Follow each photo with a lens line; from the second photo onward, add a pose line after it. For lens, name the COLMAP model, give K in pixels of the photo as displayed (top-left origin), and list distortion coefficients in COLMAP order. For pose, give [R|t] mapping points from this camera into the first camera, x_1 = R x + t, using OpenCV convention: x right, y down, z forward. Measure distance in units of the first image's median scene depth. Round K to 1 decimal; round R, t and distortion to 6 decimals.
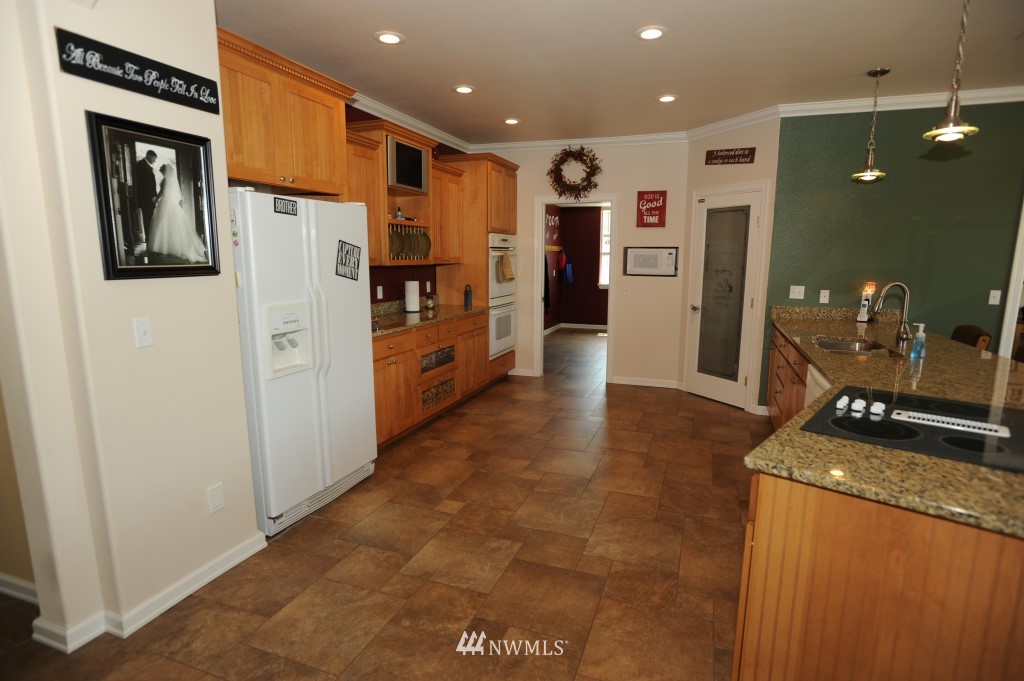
lens RADIAL K [[531.9, 0, 516.2], [0, 531.9, 346.6], [0, 0, 1]] dist [-0.037000, 0.011004]
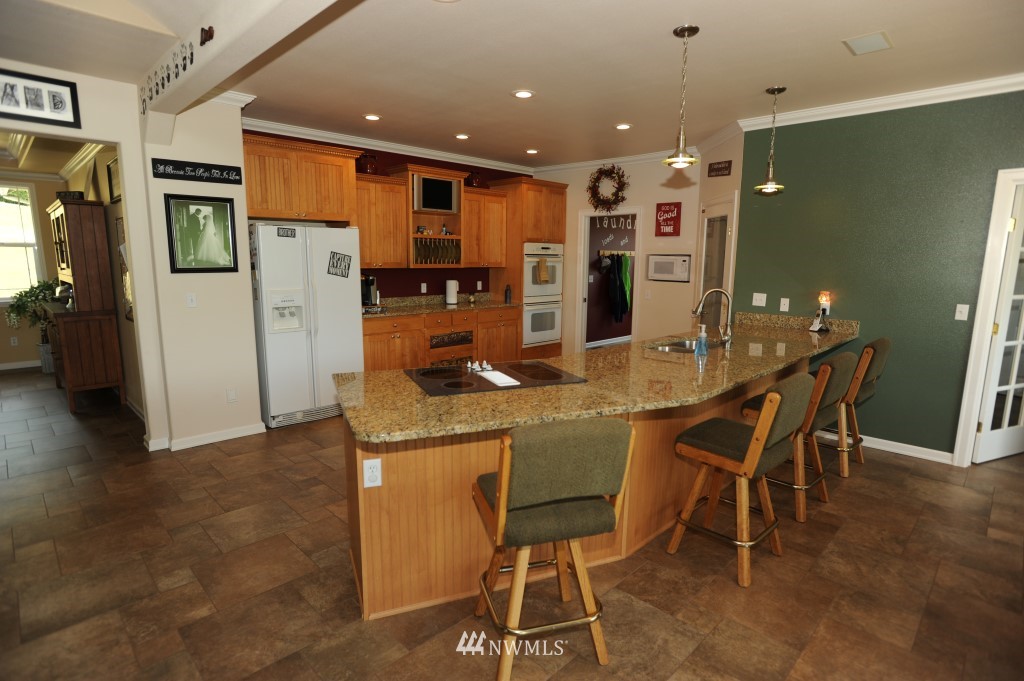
lens RADIAL K [[531.9, 0, 510.0], [0, 531.9, 343.5], [0, 0, 1]] dist [-0.037000, 0.011004]
pose [[0.905532, 0.073013, -0.417949, 0.556213], [-0.077878, 0.996948, 0.005429, 0.014459], [0.417069, 0.027633, 0.908454, -0.135850]]
